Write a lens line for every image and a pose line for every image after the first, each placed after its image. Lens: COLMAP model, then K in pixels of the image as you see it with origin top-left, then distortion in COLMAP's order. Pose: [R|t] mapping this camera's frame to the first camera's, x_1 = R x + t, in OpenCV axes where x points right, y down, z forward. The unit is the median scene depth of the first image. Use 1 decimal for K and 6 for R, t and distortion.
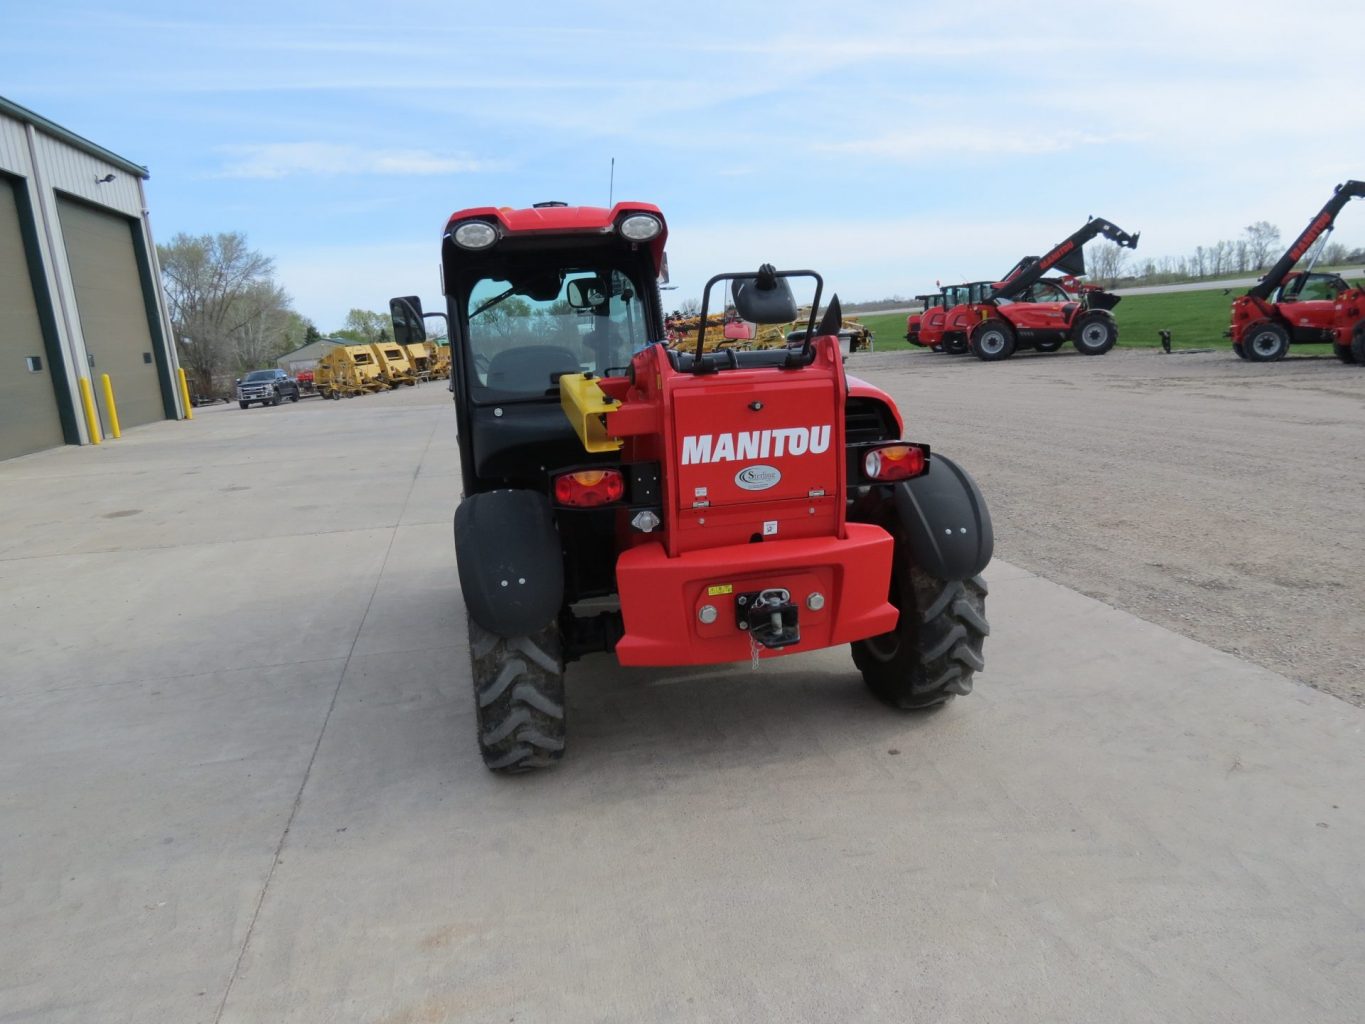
lens RADIAL K [[964.8, 0, 682.5], [0, 964.8, 512.0], [0, 0, 1]] dist [-0.035428, 0.013052]
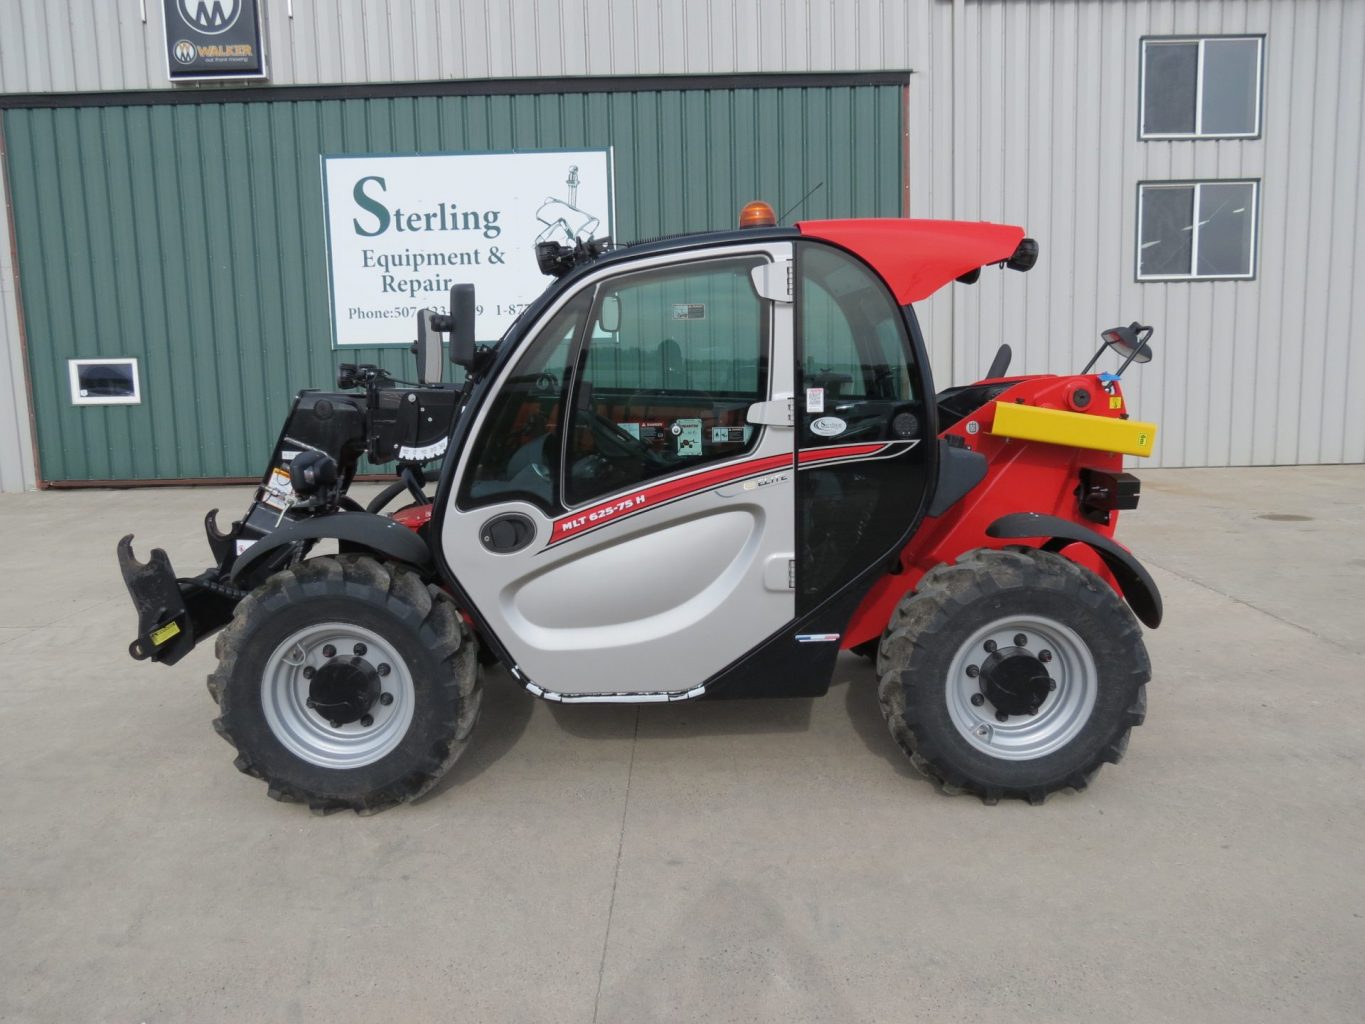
lens RADIAL K [[962.2, 0, 688.0], [0, 962.2, 516.8], [0, 0, 1]] dist [-0.027671, 0.012410]
pose [[-0.194382, 0.218549, -0.956270, 0.211400], [-0.151226, 0.956533, 0.249349, -0.075754], [0.969199, 0.193082, -0.152883, 0.326309]]
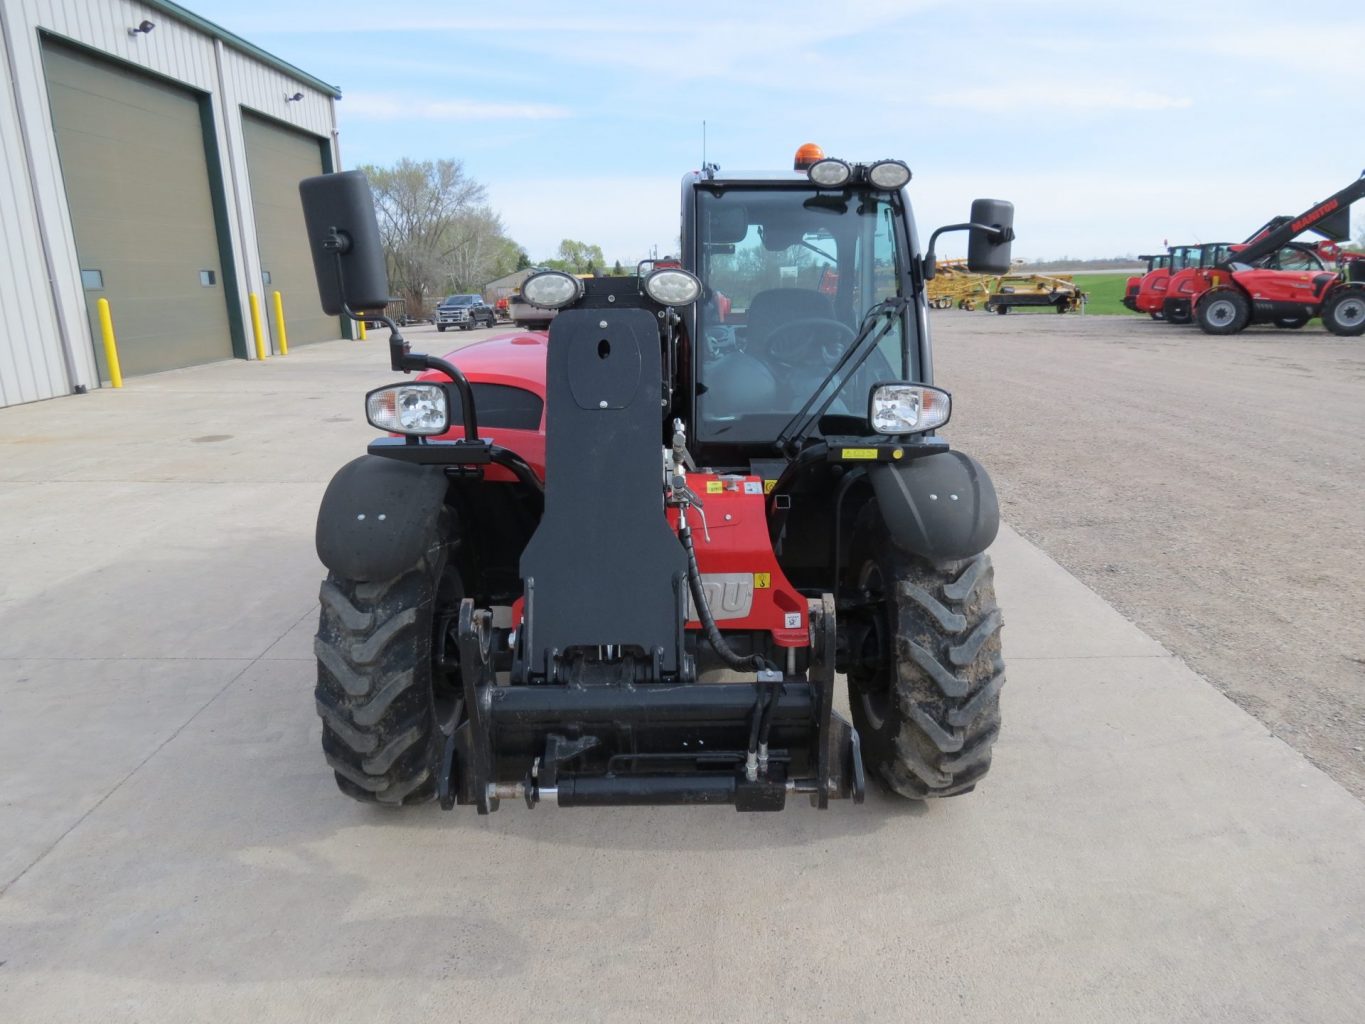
lens RADIAL K [[964.8, 0, 682.5], [0, 964.8, 512.0], [0, 0, 1]] dist [-0.035428, 0.013052]
pose [[0.976761, 0.100091, -0.189524, 0.042460], [-0.089084, 0.993851, 0.065752, -0.016834], [0.194940, -0.047340, 0.979672, 0.072701]]
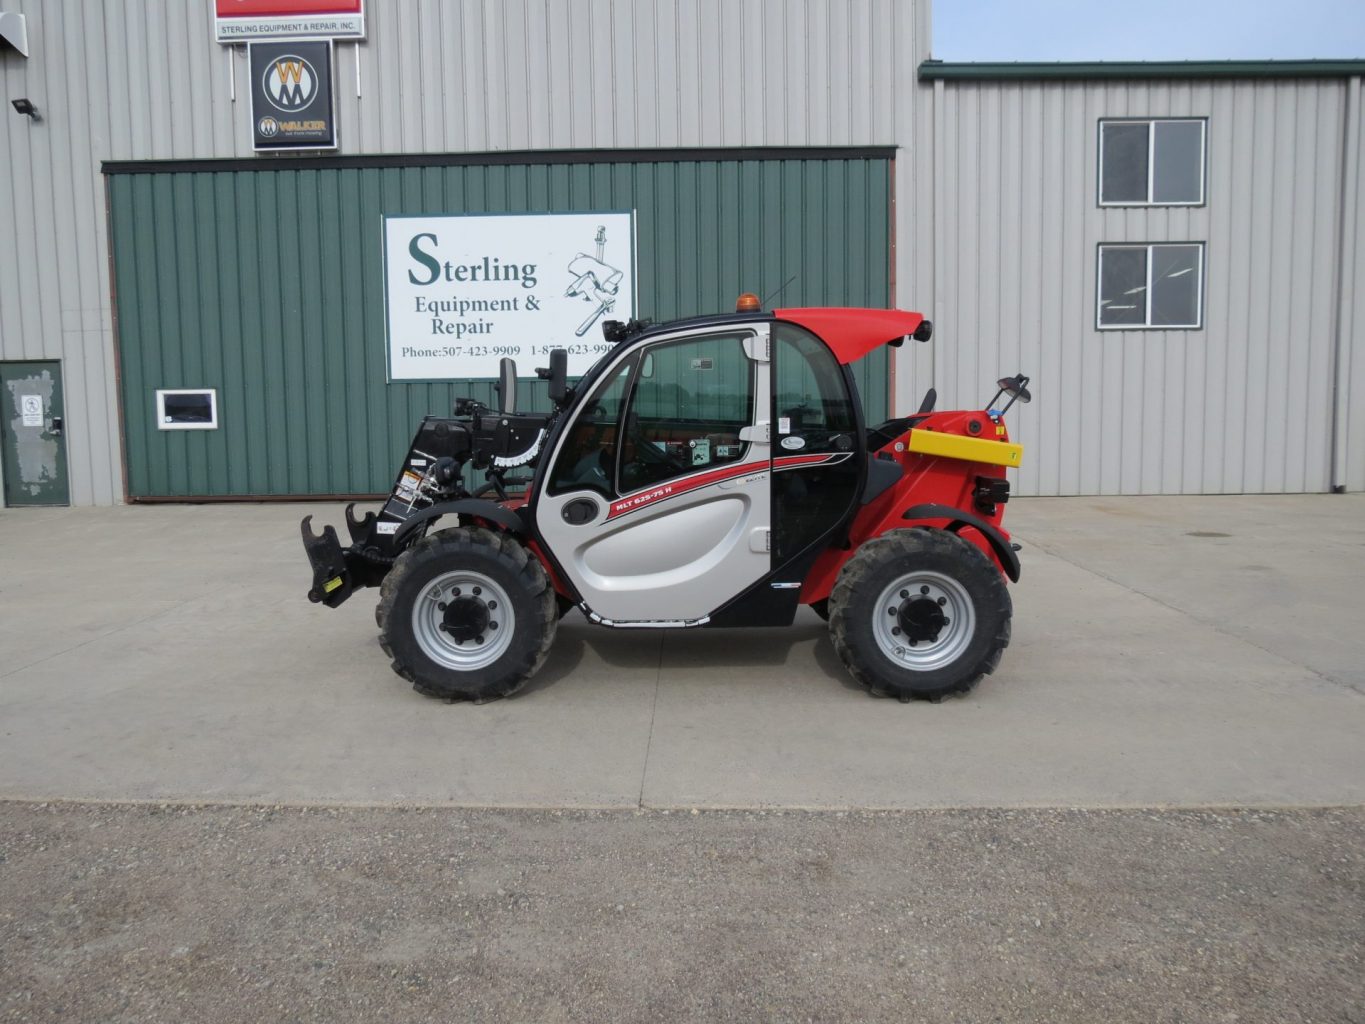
lens RADIAL K [[962.2, 0, 688.0], [0, 962.2, 516.8], [0, 0, 1]] dist [-0.027671, 0.012410]
pose [[-0.206107, 0.182708, -0.961321, 0.299731], [-0.159547, 0.962993, 0.217233, -0.085069], [0.965435, 0.198149, -0.169329, 0.342038]]
